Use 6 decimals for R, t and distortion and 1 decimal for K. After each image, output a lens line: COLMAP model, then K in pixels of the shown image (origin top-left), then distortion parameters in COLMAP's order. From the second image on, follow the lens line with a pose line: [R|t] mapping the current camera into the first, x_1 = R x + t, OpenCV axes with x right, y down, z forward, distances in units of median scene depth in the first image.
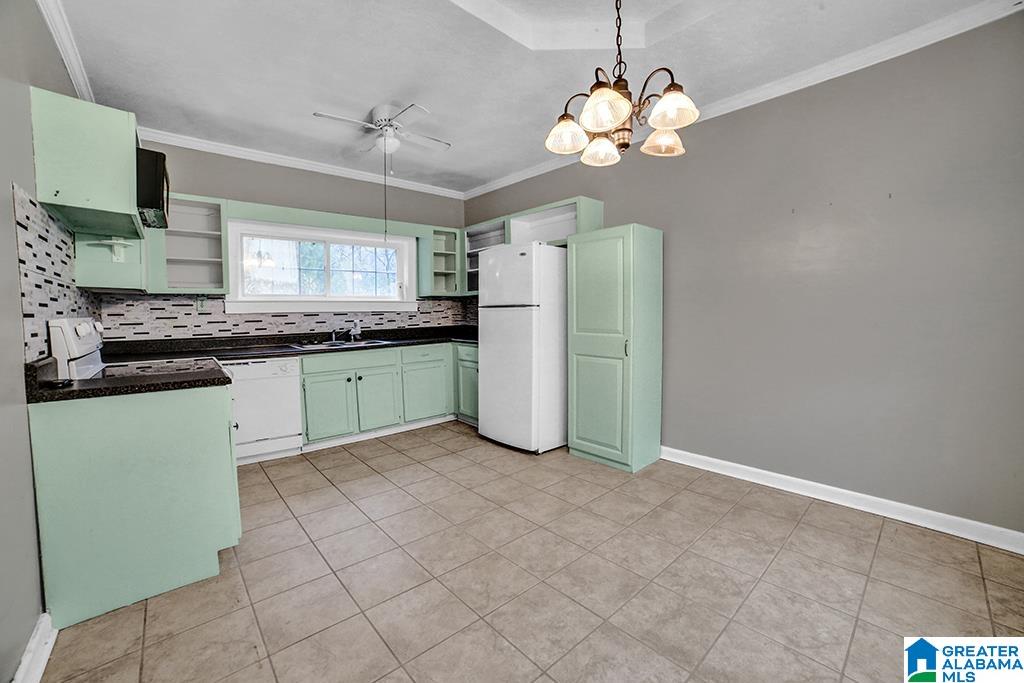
lens RADIAL K [[415.7, 0, 512.0], [0, 415.7, 341.5], [0, 0, 1]] dist [-0.096442, 0.030141]
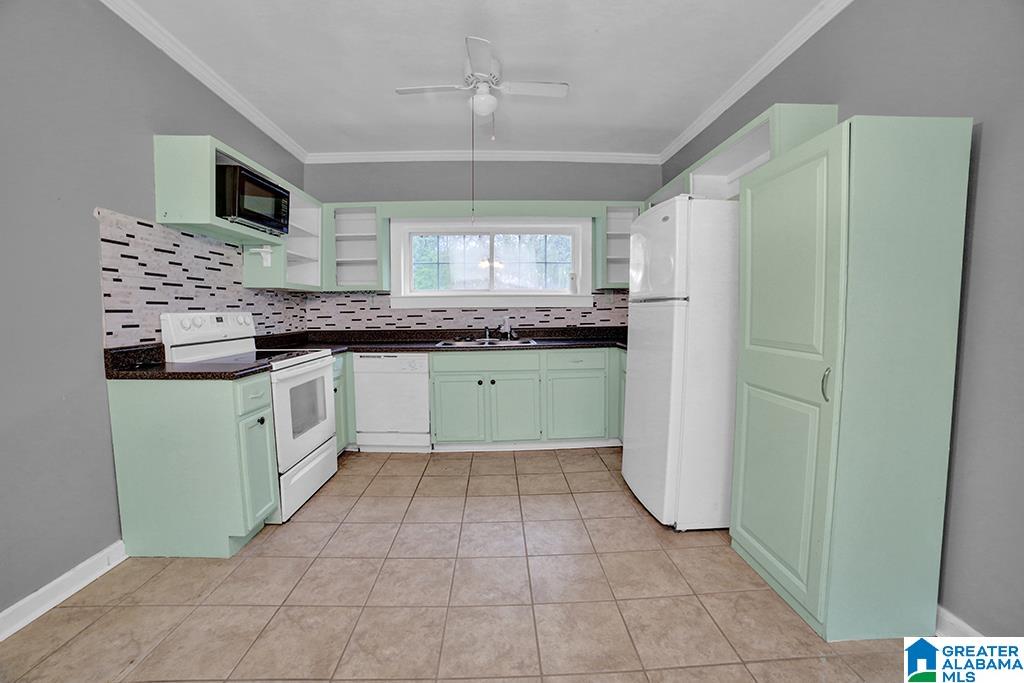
lens RADIAL K [[415.7, 0, 512.0], [0, 415.7, 341.5], [0, 0, 1]] dist [-0.096442, 0.030141]
pose [[0.766127, 0.052187, -0.640567, 0.256003], [-0.046077, 0.998593, 0.026247, -0.026034], [0.641036, 0.009407, 0.767453, 0.363497]]
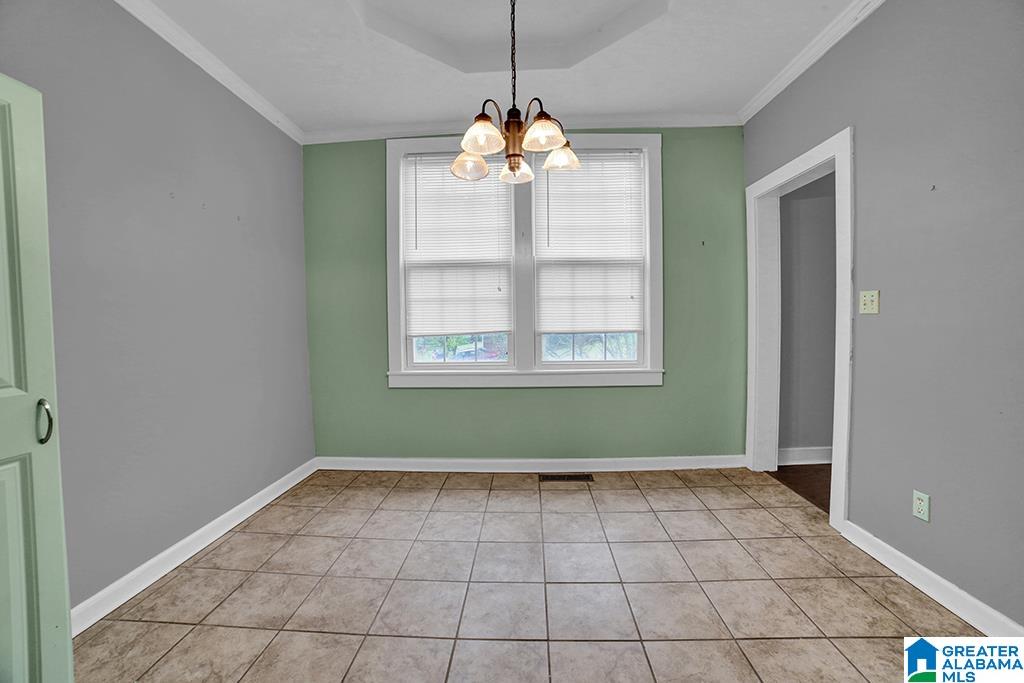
lens RADIAL K [[415.7, 0, 512.0], [0, 415.7, 341.5], [0, 0, 1]] dist [-0.096442, 0.030141]
pose [[-0.718656, -0.012897, 0.695247, -0.230837], [0.069479, 0.993493, 0.090248, -0.050101], [-0.691886, 0.113162, -0.713083, 0.840167]]
